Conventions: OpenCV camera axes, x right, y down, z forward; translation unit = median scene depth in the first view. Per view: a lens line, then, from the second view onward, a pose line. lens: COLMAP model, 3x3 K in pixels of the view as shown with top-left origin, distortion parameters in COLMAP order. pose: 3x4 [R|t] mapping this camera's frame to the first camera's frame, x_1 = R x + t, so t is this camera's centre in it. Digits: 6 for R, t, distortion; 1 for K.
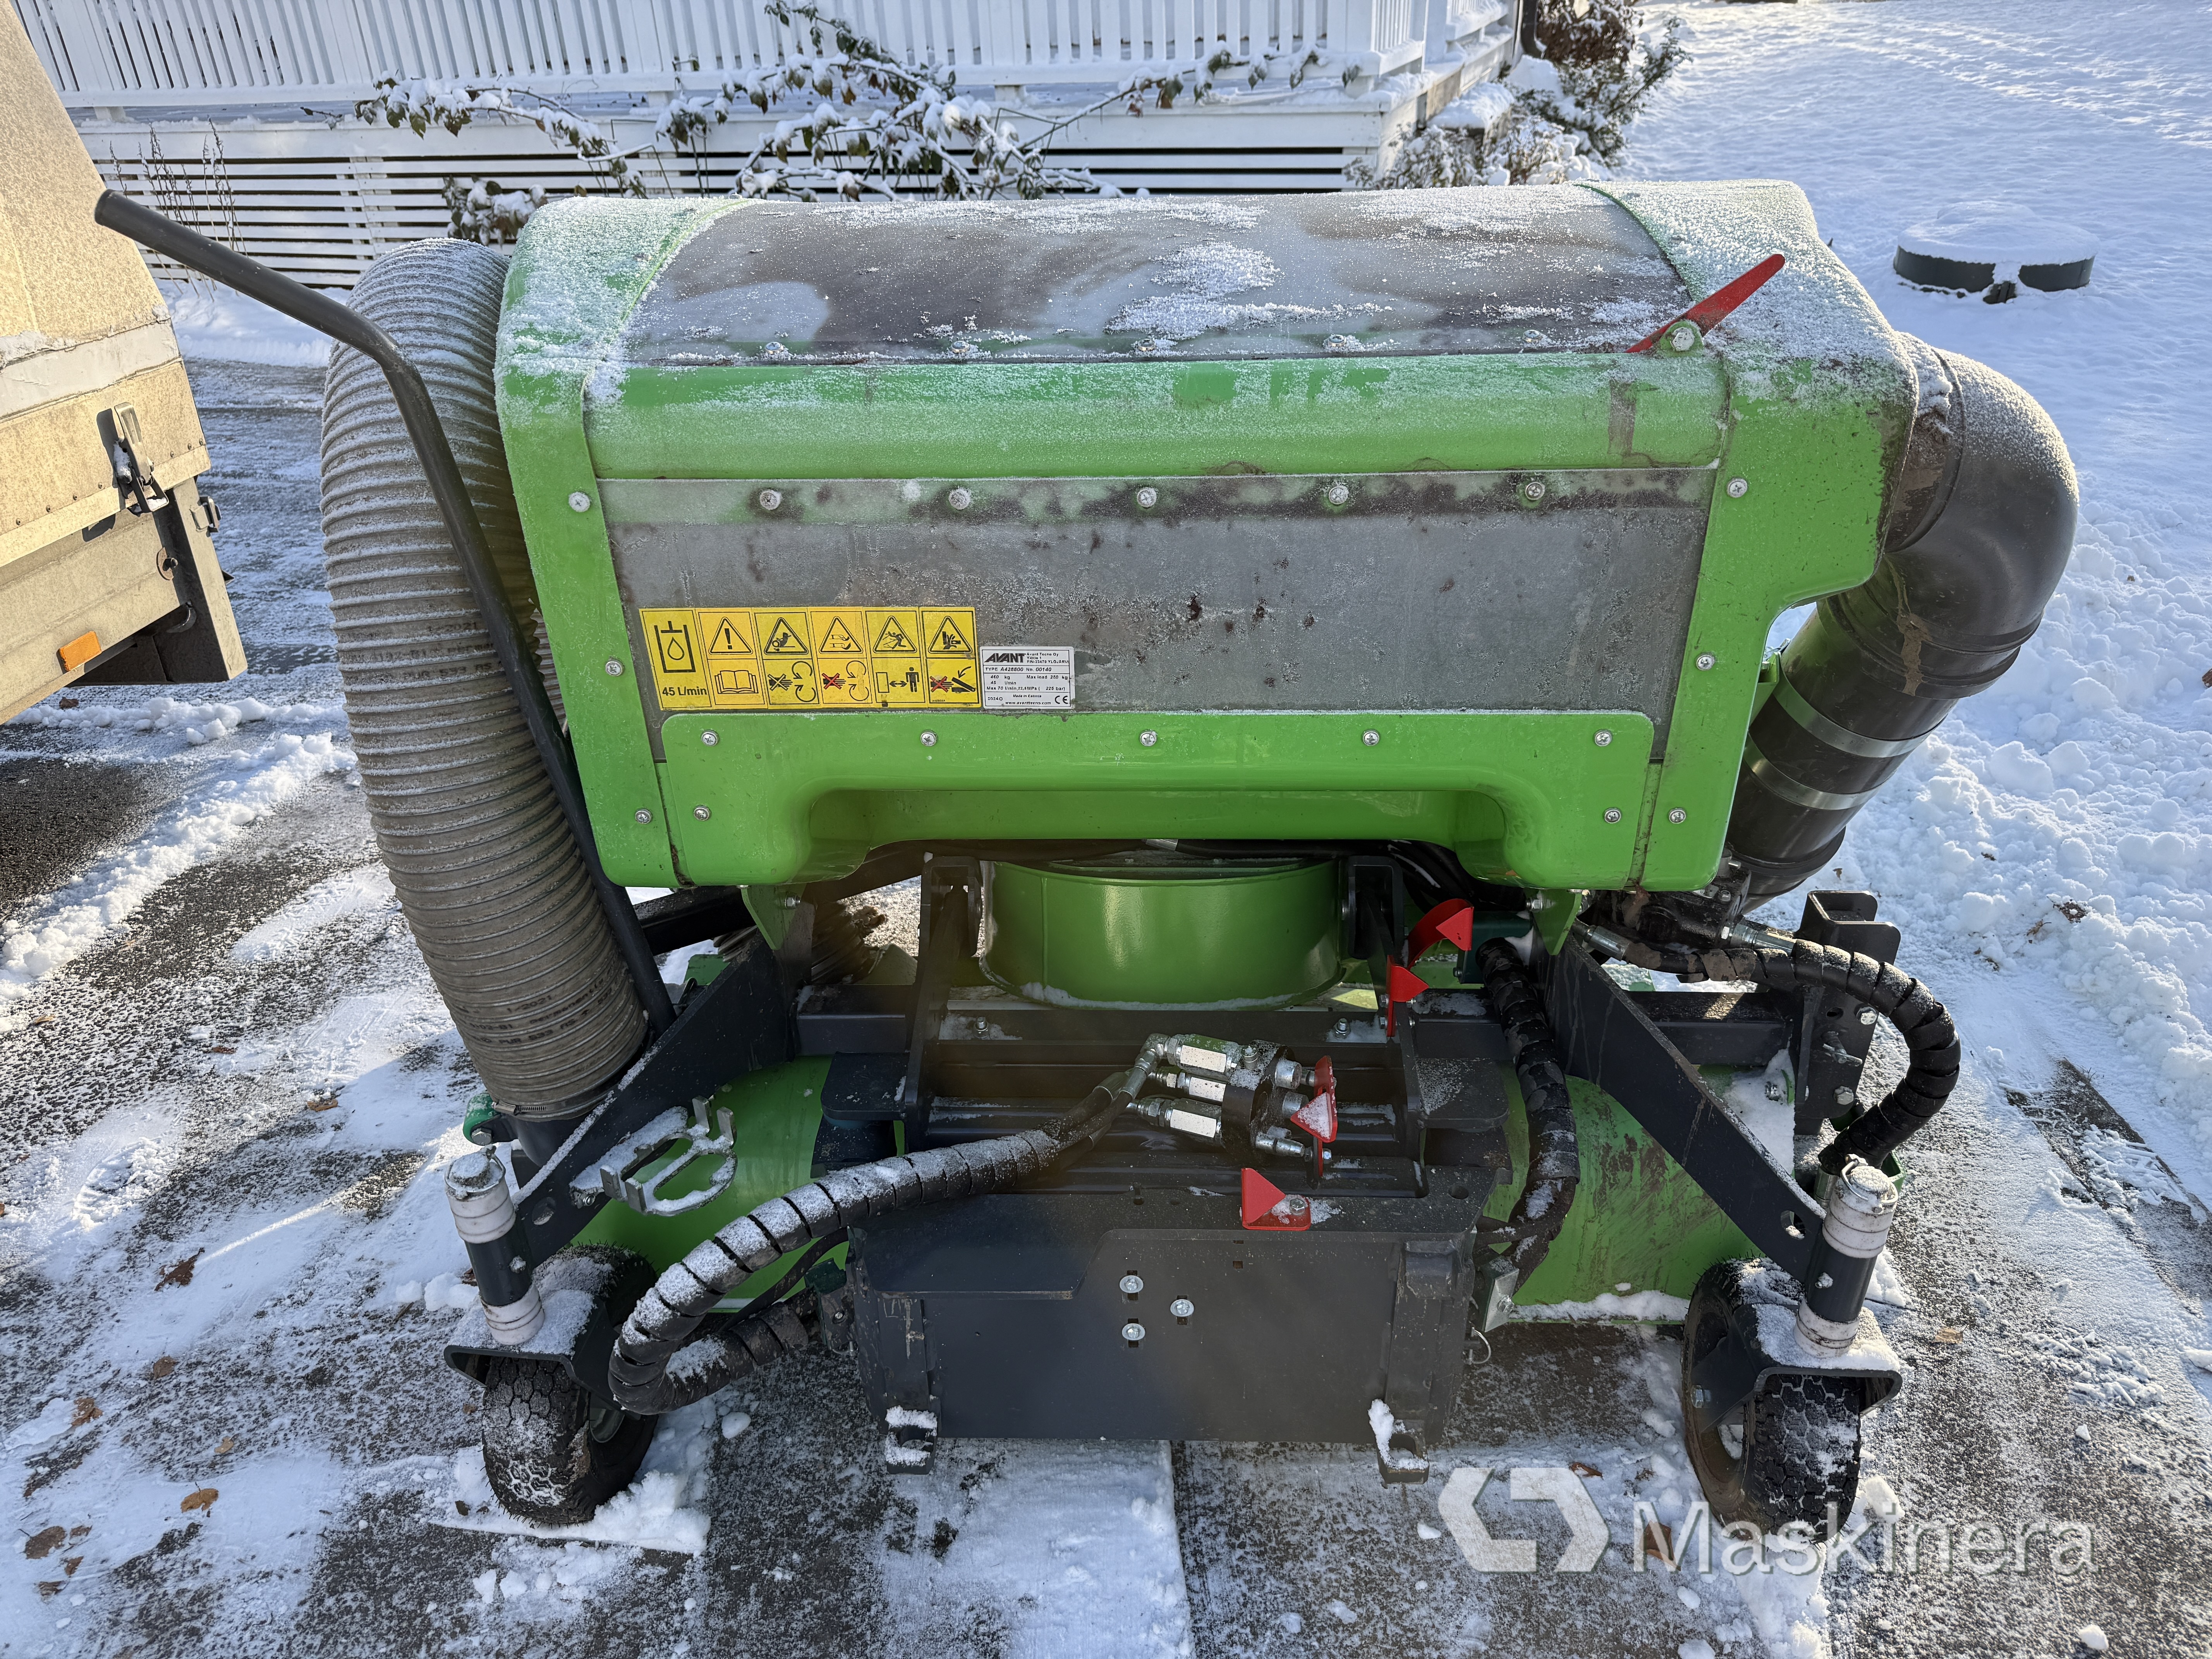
lens RADIAL K [[1565.8, 0, 1106.0], [0, 1565.8, 829.5], [0, 0, 1]] dist [0.017941, -0.020384]
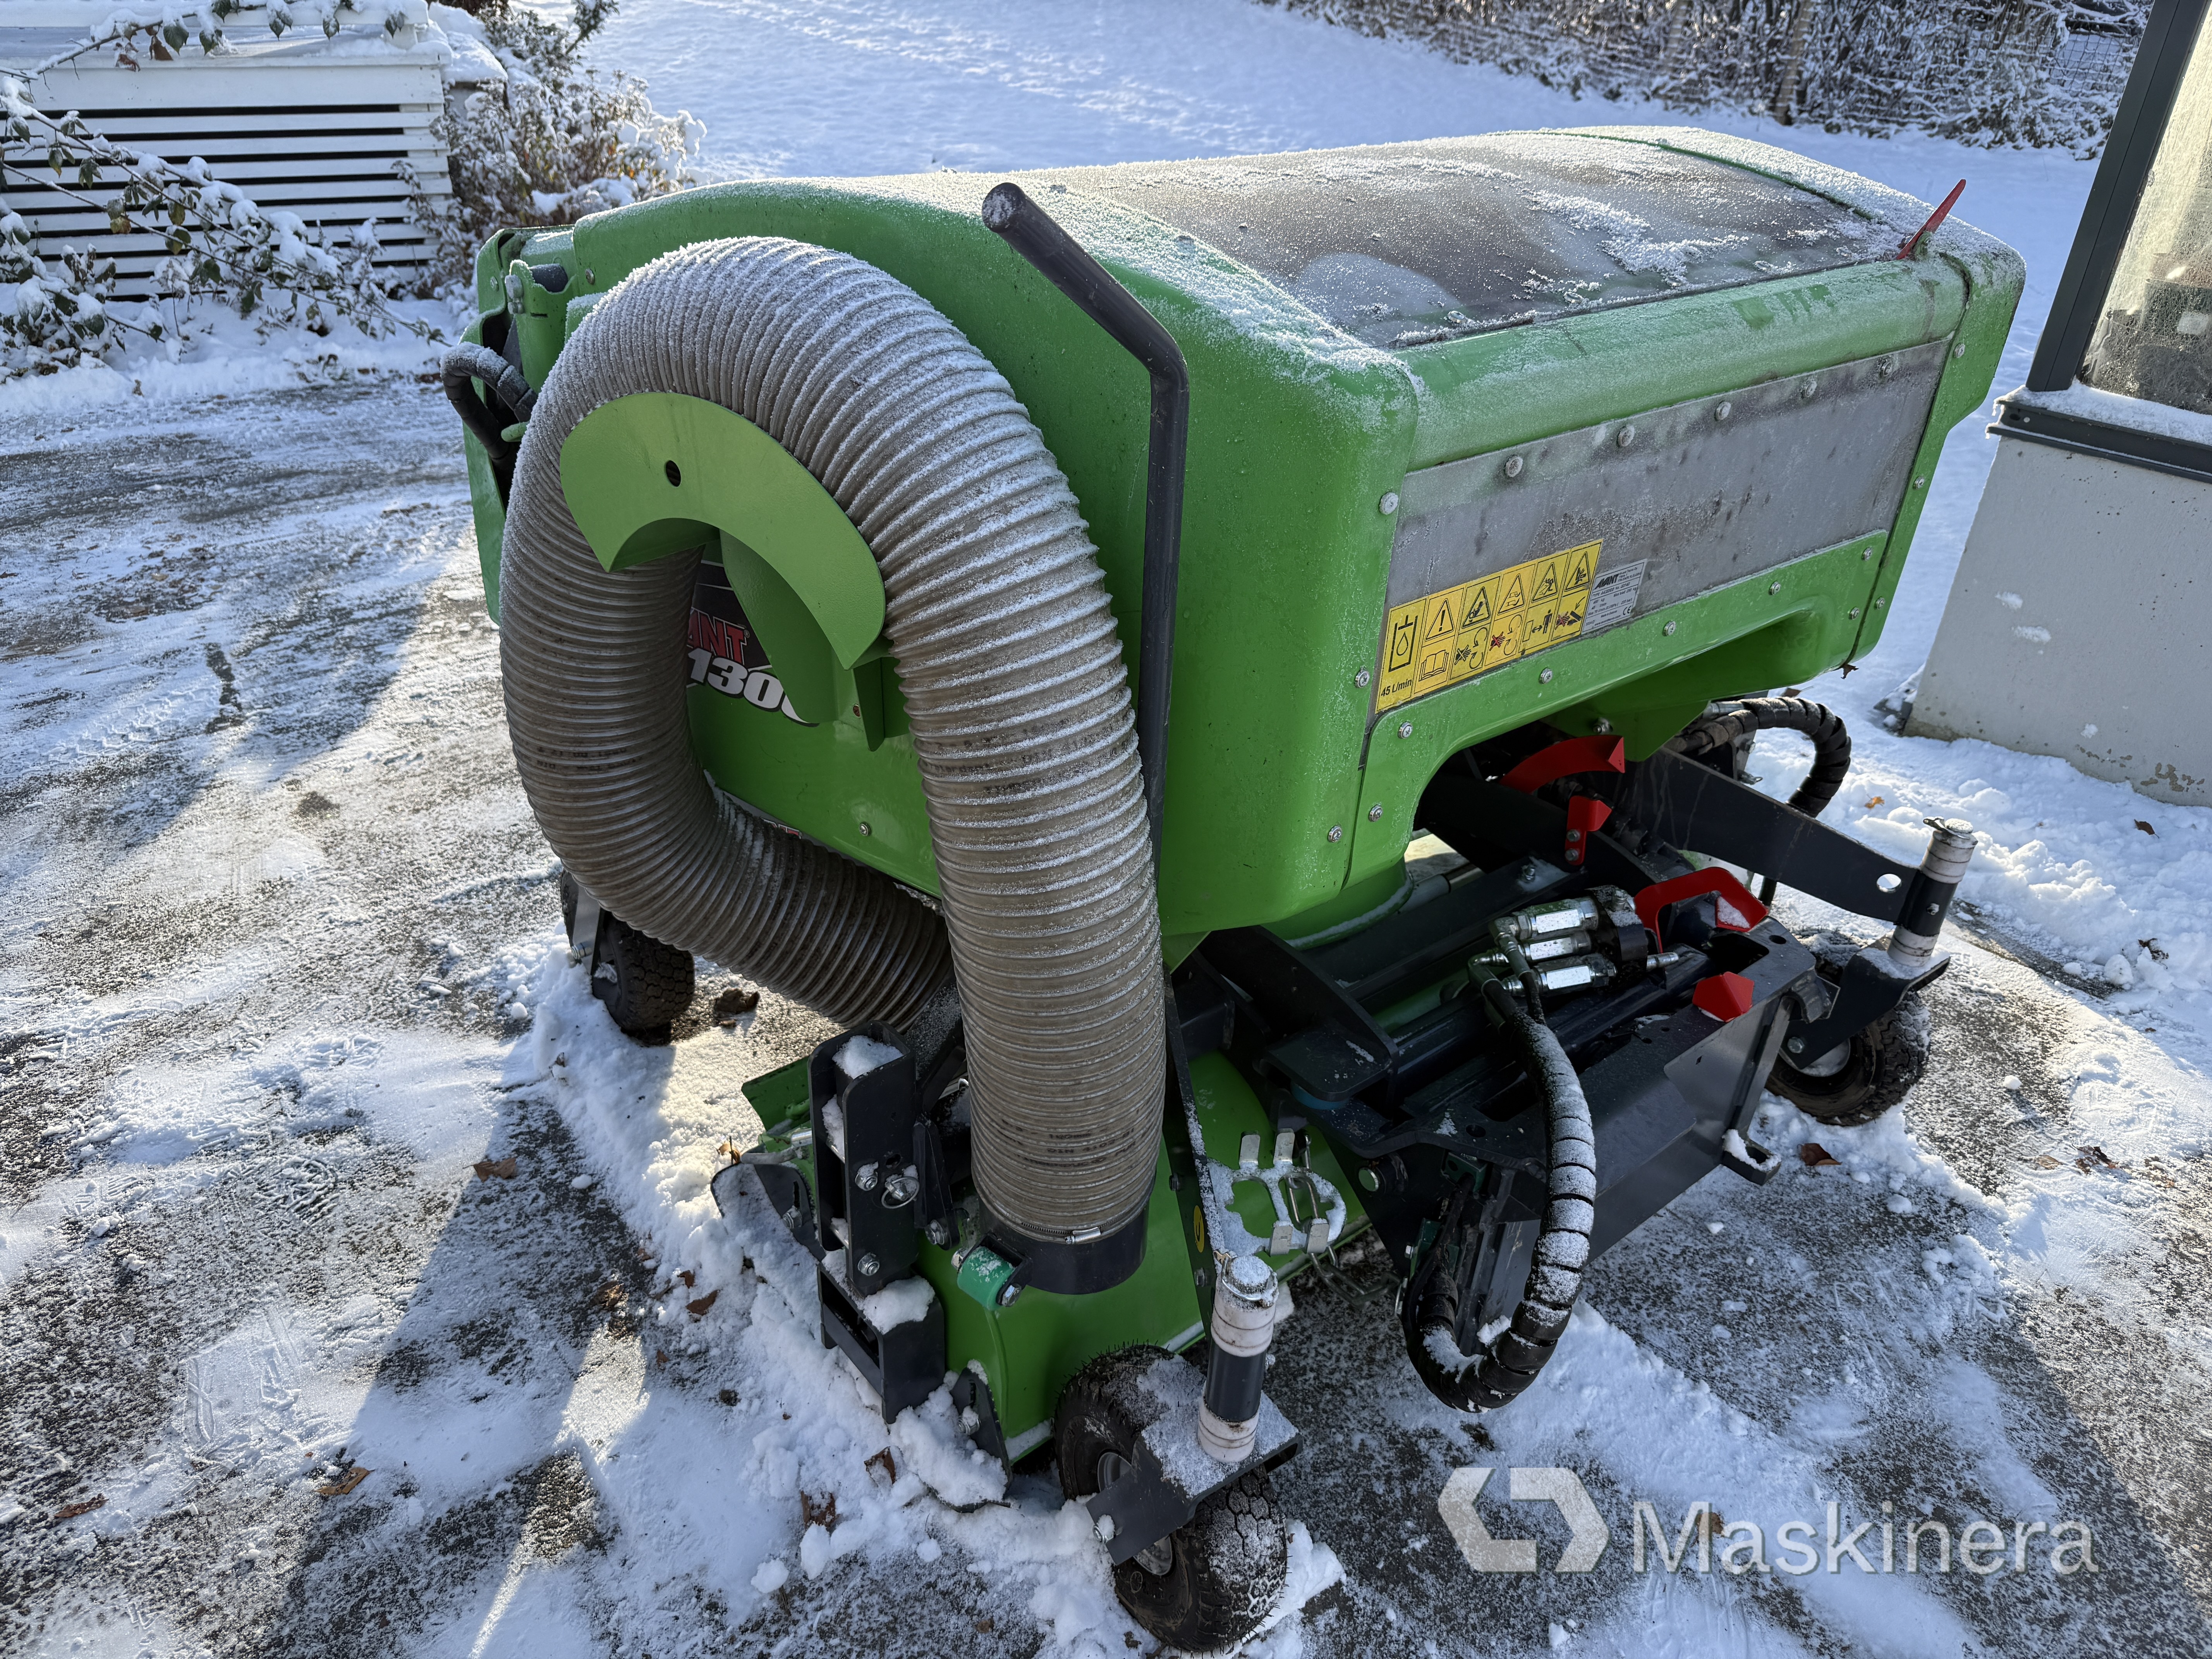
lens RADIAL K [[1553.5, 0, 1103.5], [0, 1553.5, 850.8], [0, 0, 1]] dist [0.005187, -0.011028]
pose [[0.746273, -0.300189, 0.594107, -0.734181], [0.275719, 0.951772, 0.134571, -0.125442], [-0.605851, 0.063380, 0.793049, 0.270783]]
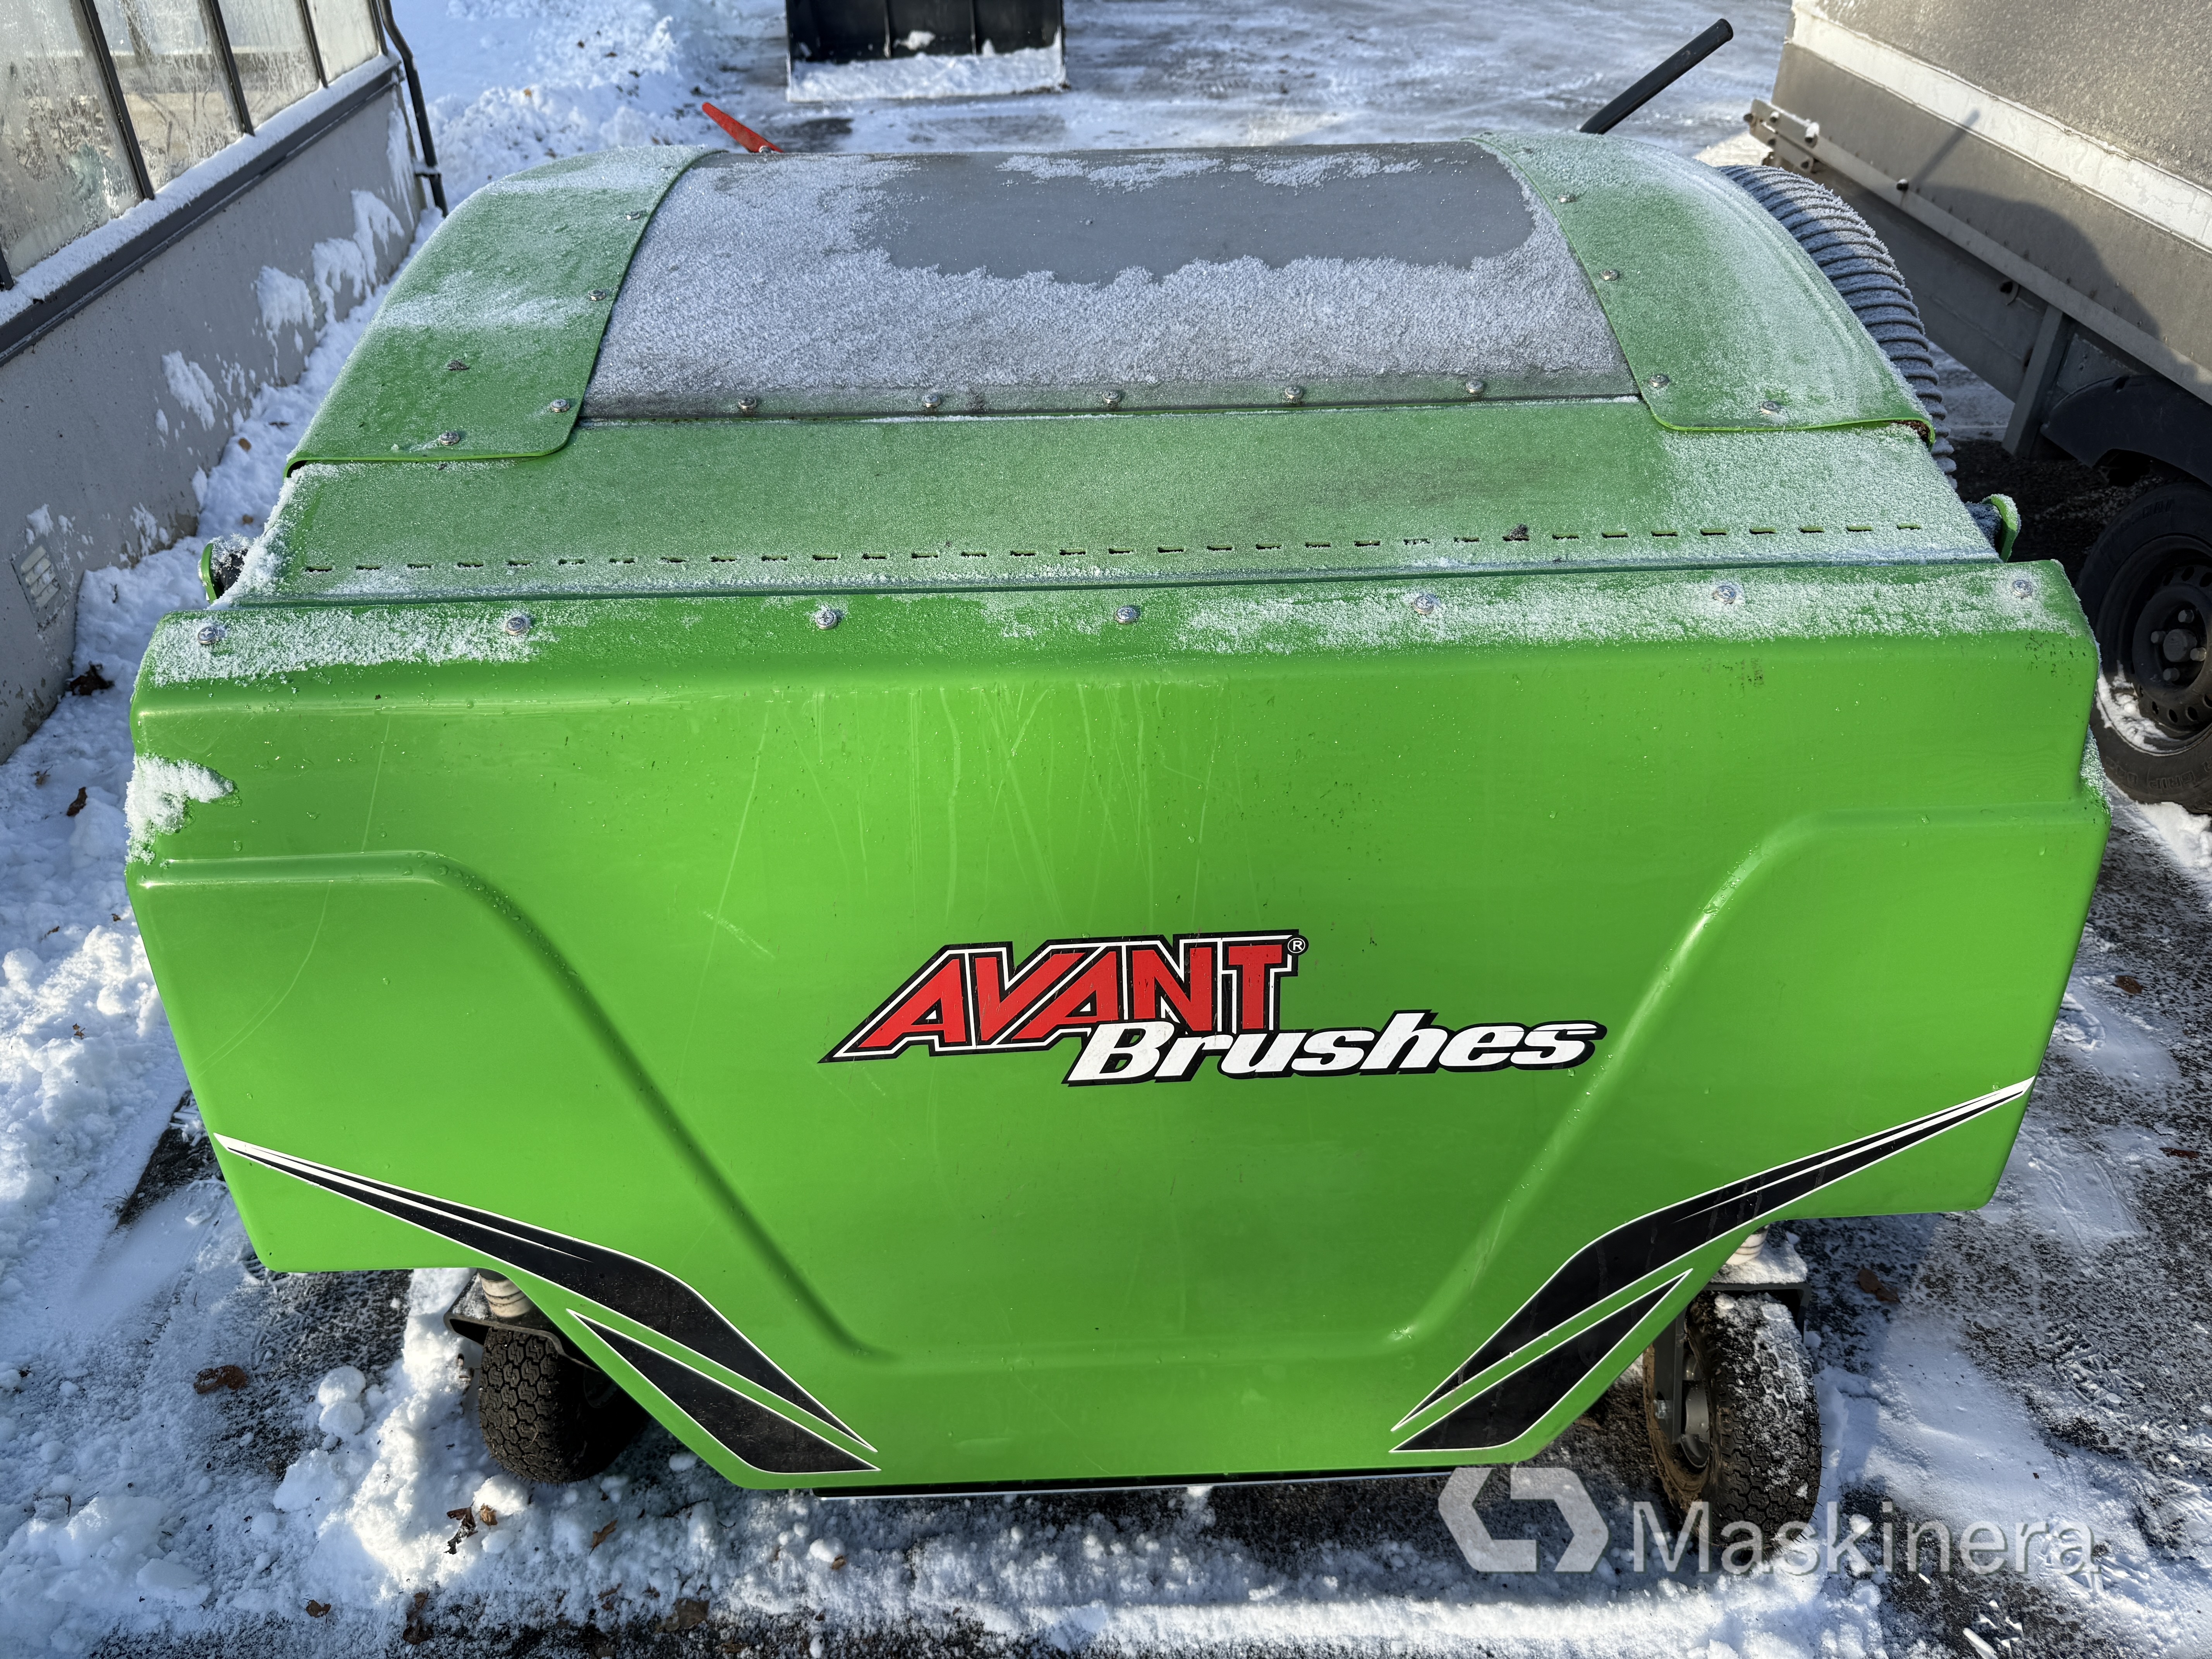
lens RADIAL K [[1591.6, 0, 1106.0], [0, 1591.6, 829.5], [0, 0, 1]] dist [-0.002795, -0.004327]
pose [[-0.996871, 0.067636, -0.040904, 0.086848], [-0.006774, 0.442485, 0.896750, -0.993702], [0.078752, 0.894222, -0.440642, 1.592279]]
